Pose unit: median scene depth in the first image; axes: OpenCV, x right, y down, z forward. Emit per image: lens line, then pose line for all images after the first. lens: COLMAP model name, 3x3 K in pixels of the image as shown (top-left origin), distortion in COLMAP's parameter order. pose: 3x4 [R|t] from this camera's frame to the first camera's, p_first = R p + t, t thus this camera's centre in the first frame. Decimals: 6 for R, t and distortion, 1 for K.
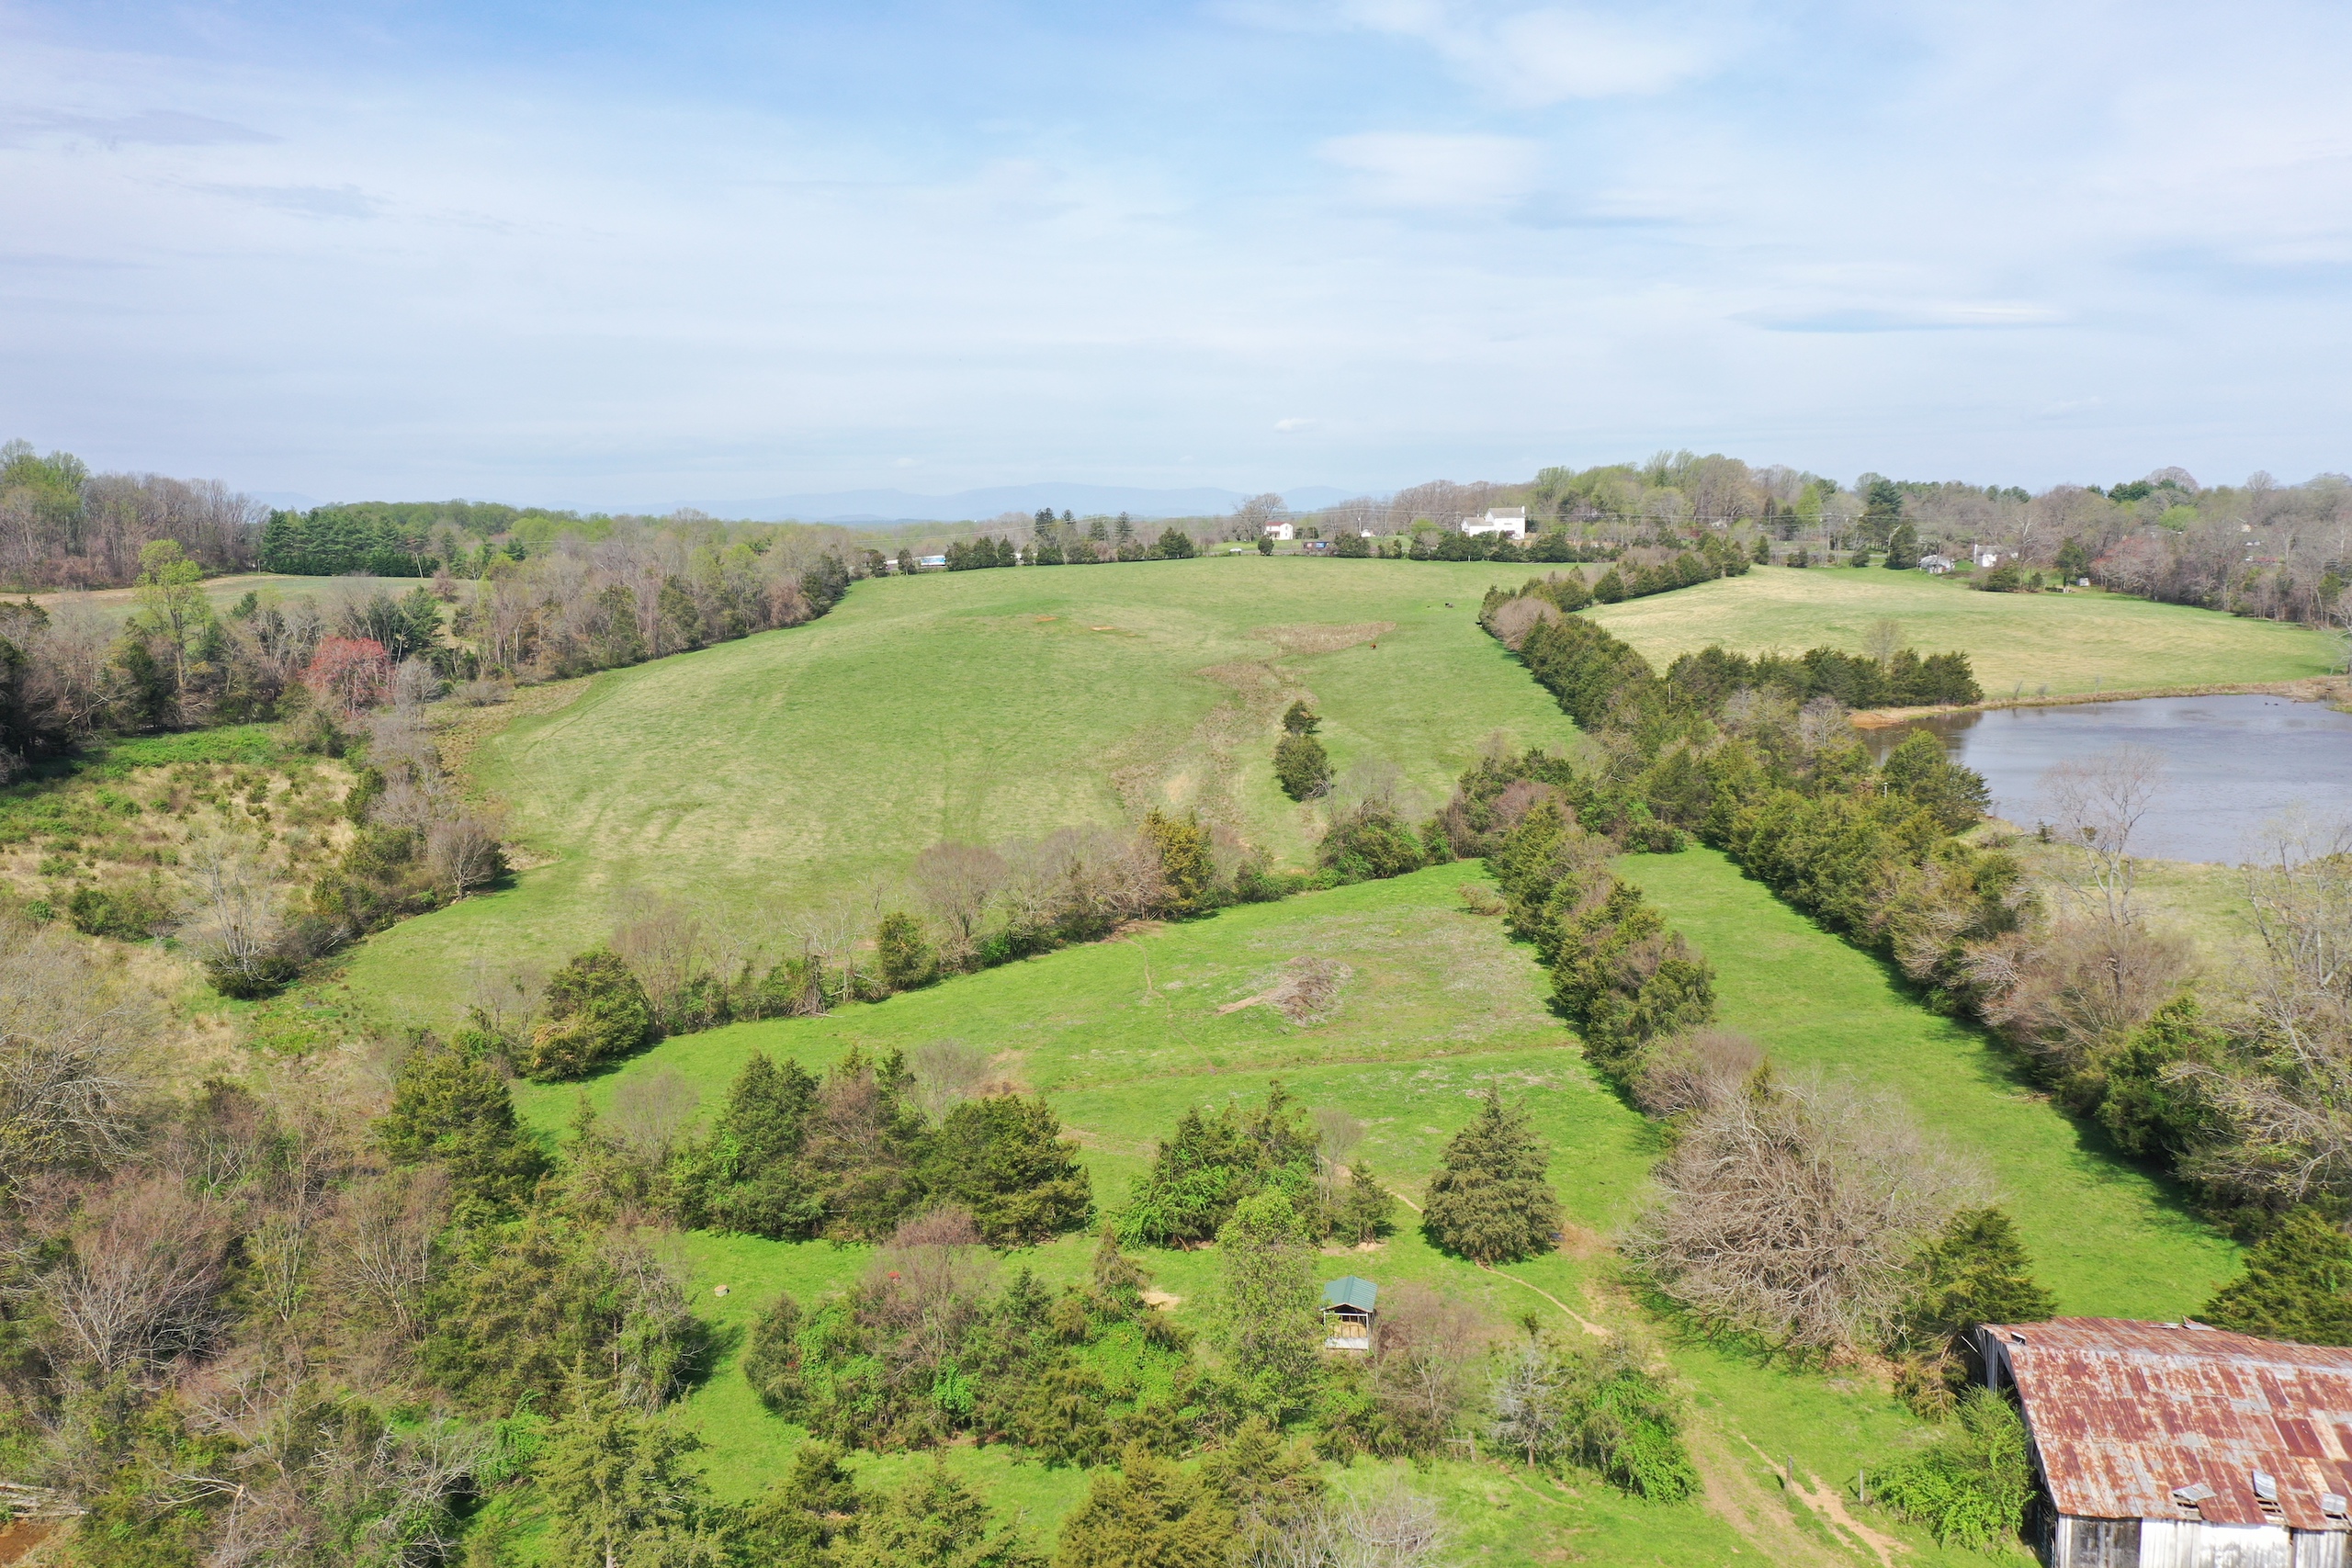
lens RADIAL K [[1865.4, 0, 1180.9], [0, 1865.4, 785.5], [0, 0, 1]] dist [0.011340, -0.007765]
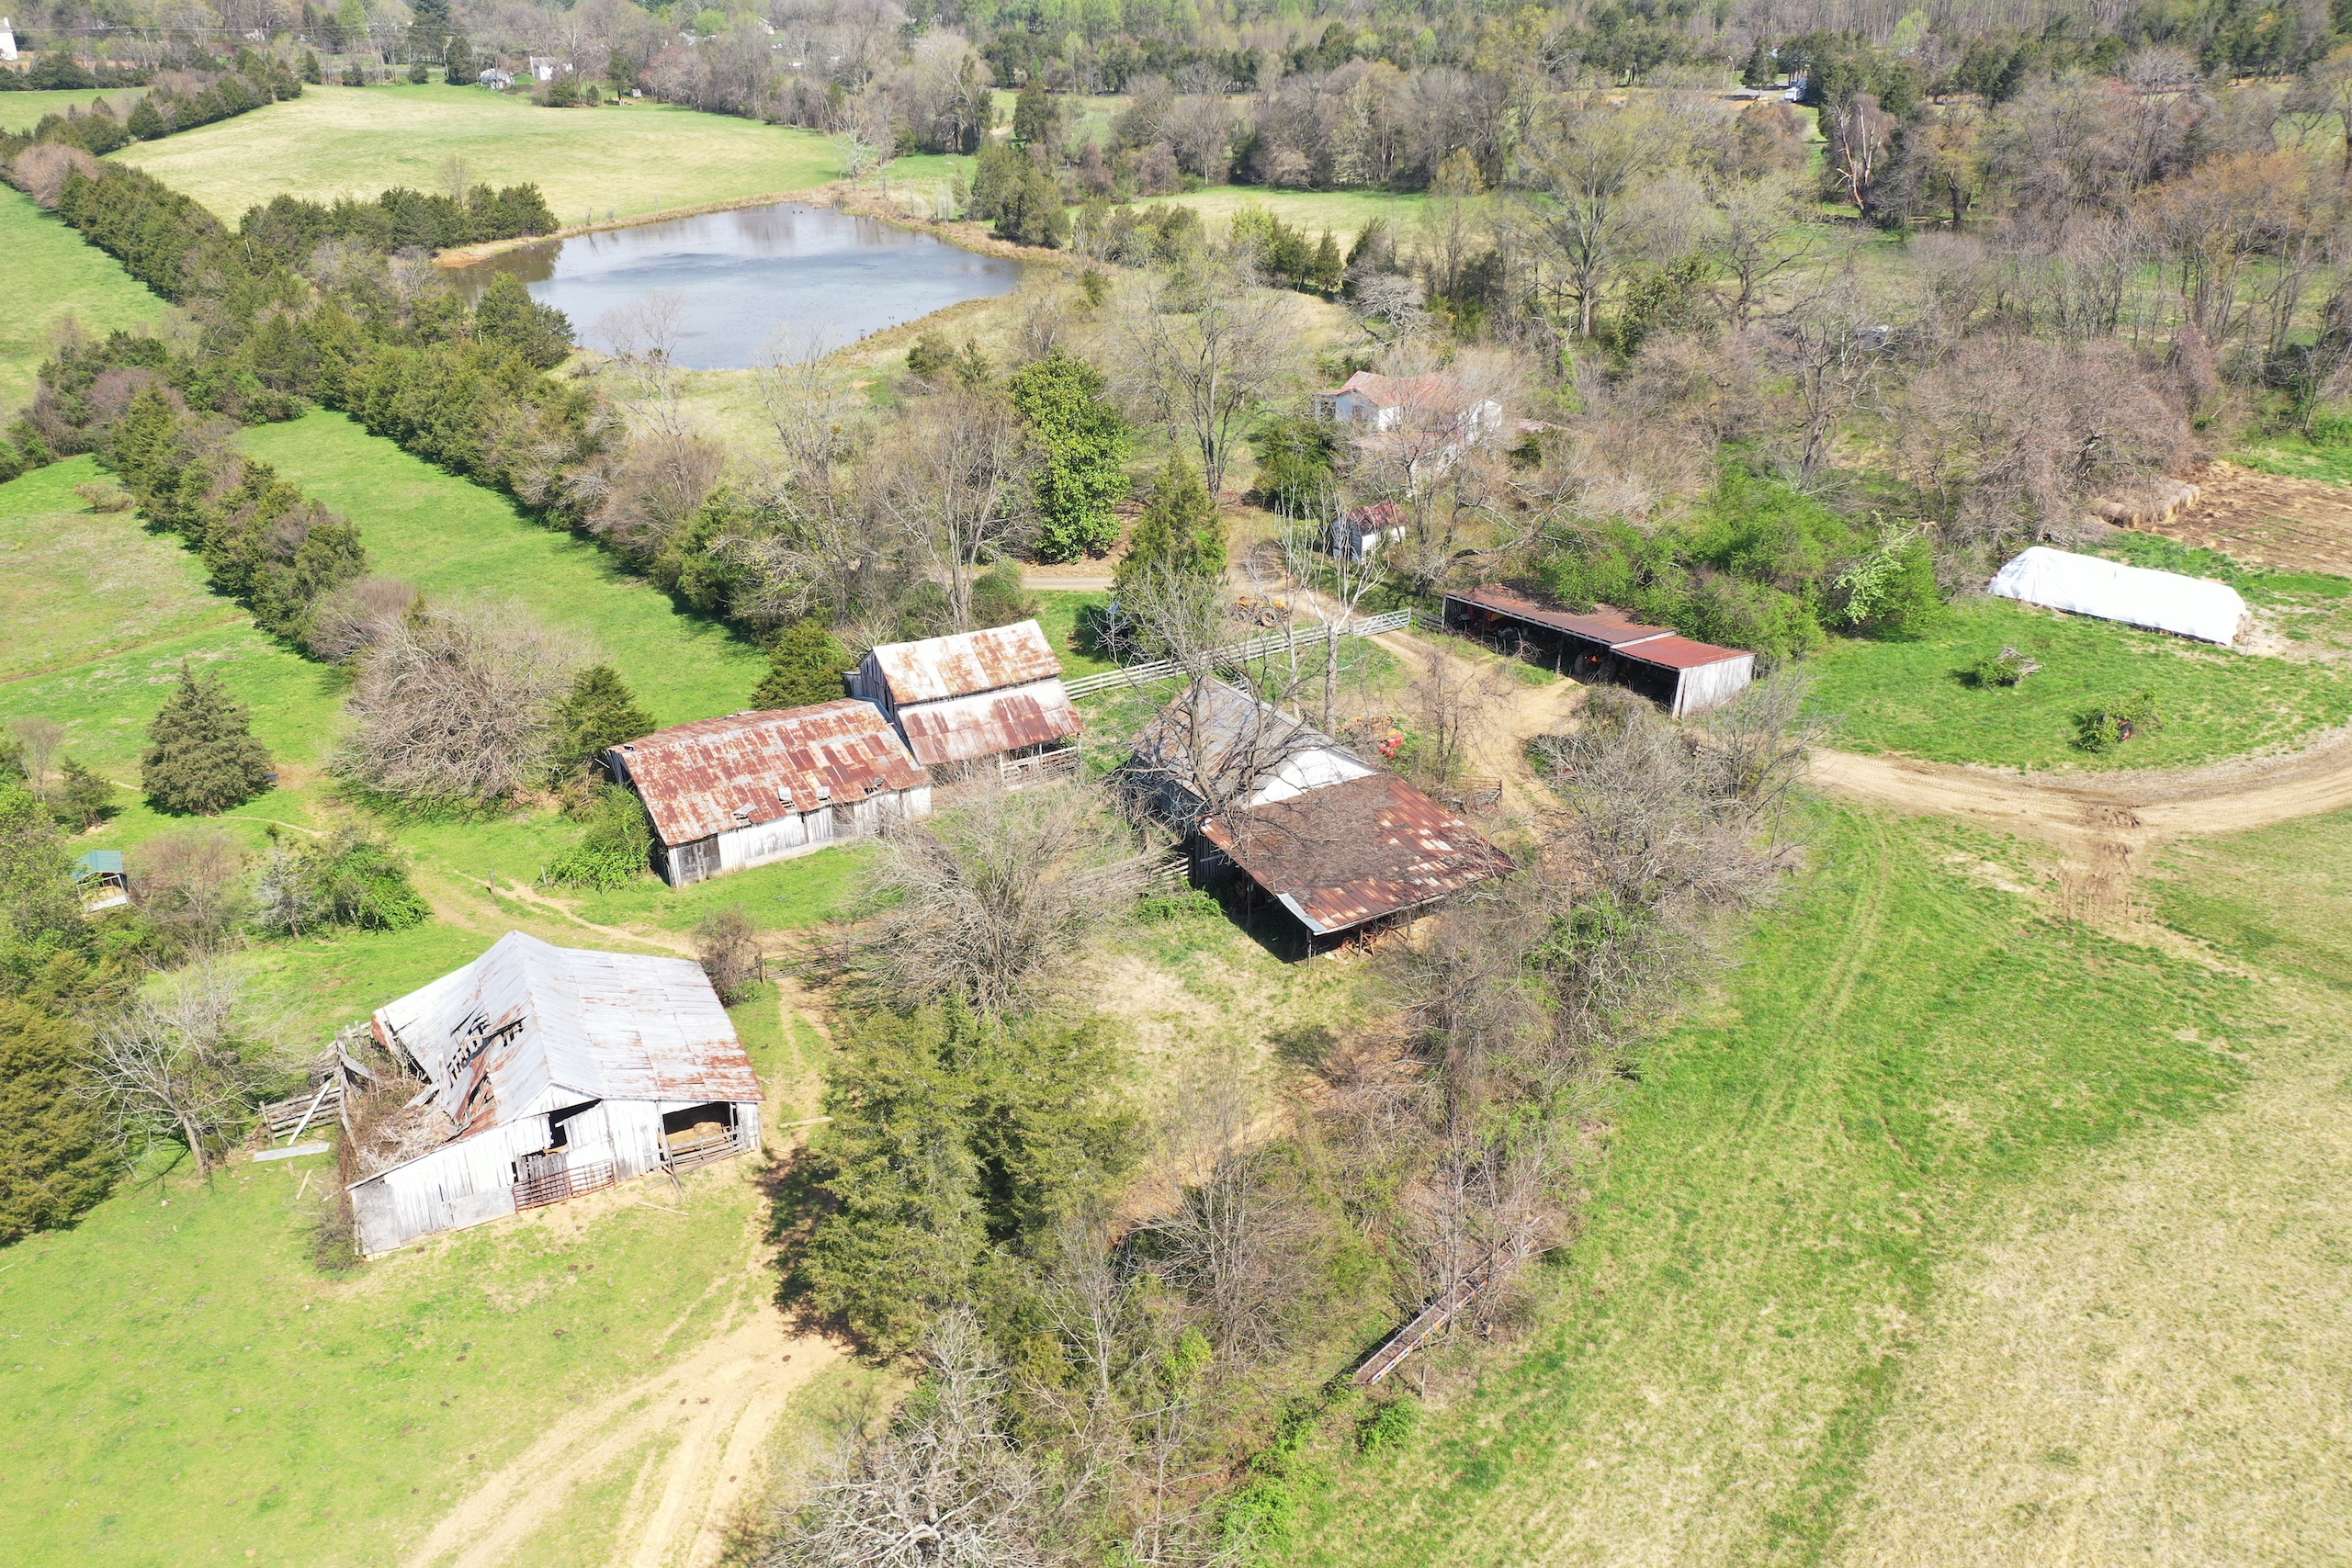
lens RADIAL K [[1865.4, 0, 1180.4], [0, 1865.4, 785.2], [0, 0, 1]] dist [0.011340, -0.007765]
pose [[0.759680, -0.260501, 0.595841, -0.049342], [0.103929, 0.953117, 0.284195, -0.021733], [-0.641939, -0.153973, 0.751137, -0.187118]]
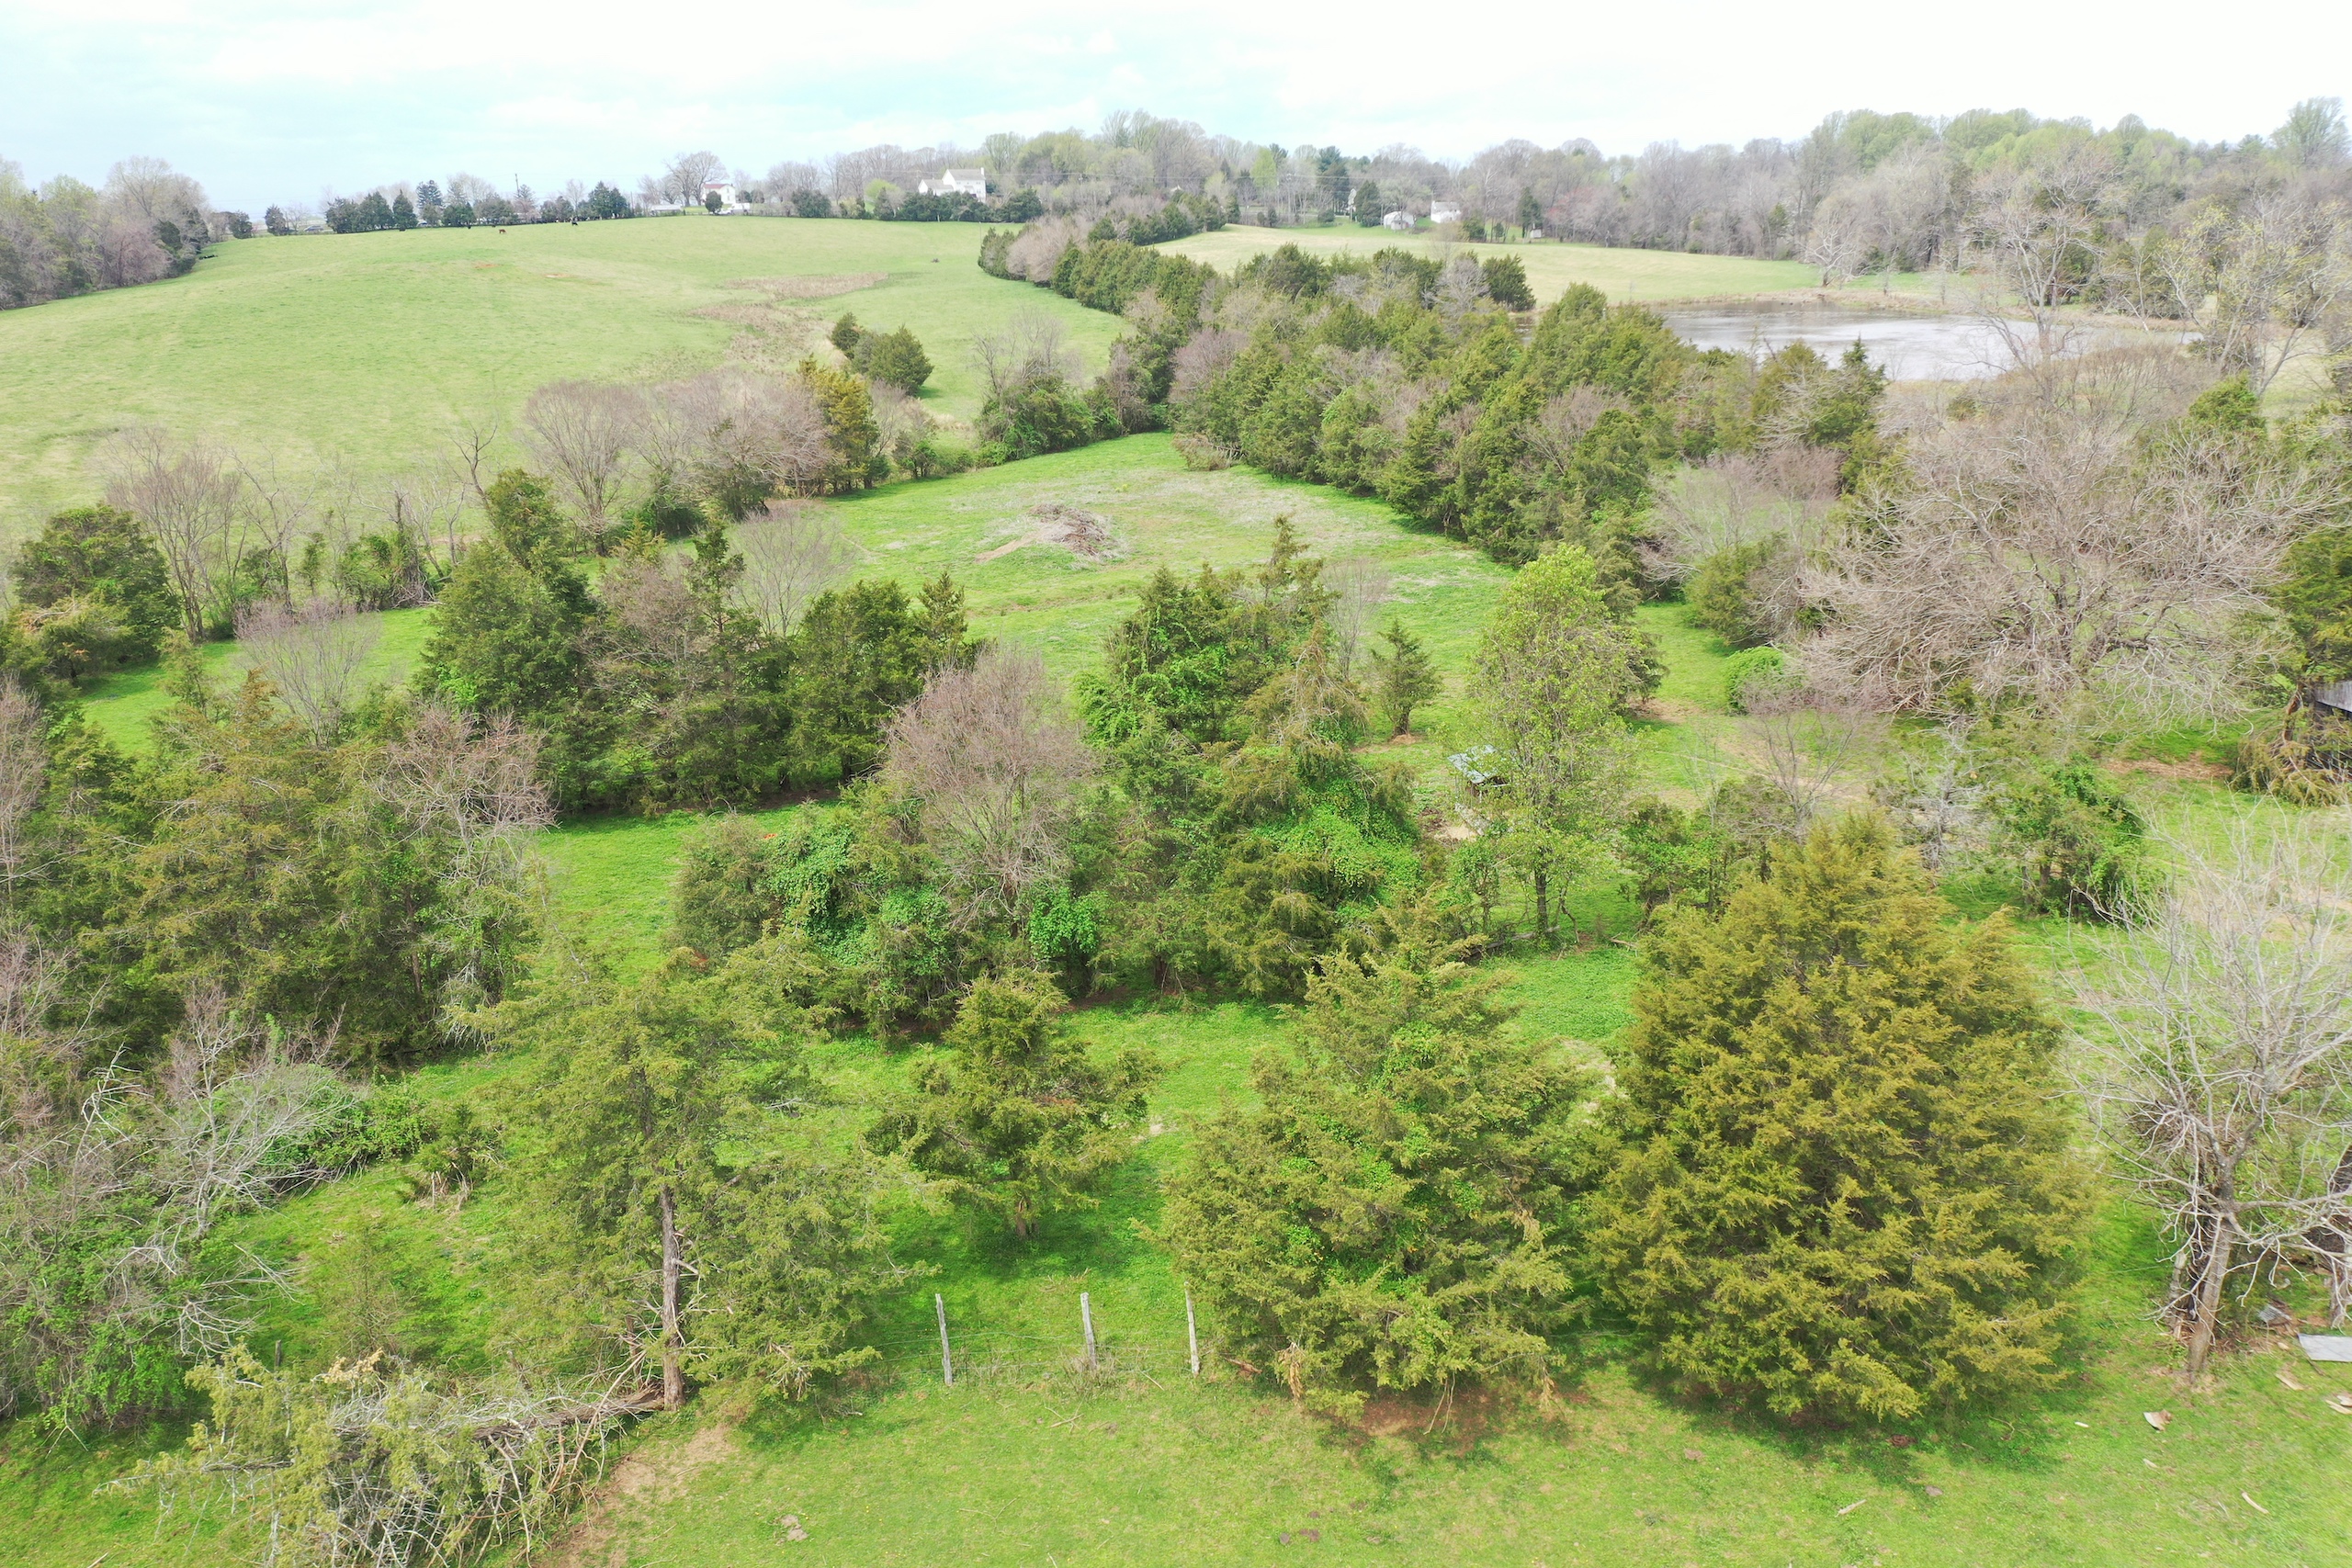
lens RADIAL K [[1865.4, 0, 1189.0], [0, 1865.4, 772.5], [0, 0, 1]] dist [0.011340, -0.007765]
pose [[0.949504, -0.094927, 0.299050, -0.148584], [0.052990, 0.987959, 0.145359, 0.106157], [-0.309247, -0.122172, 0.943101, 0.233387]]
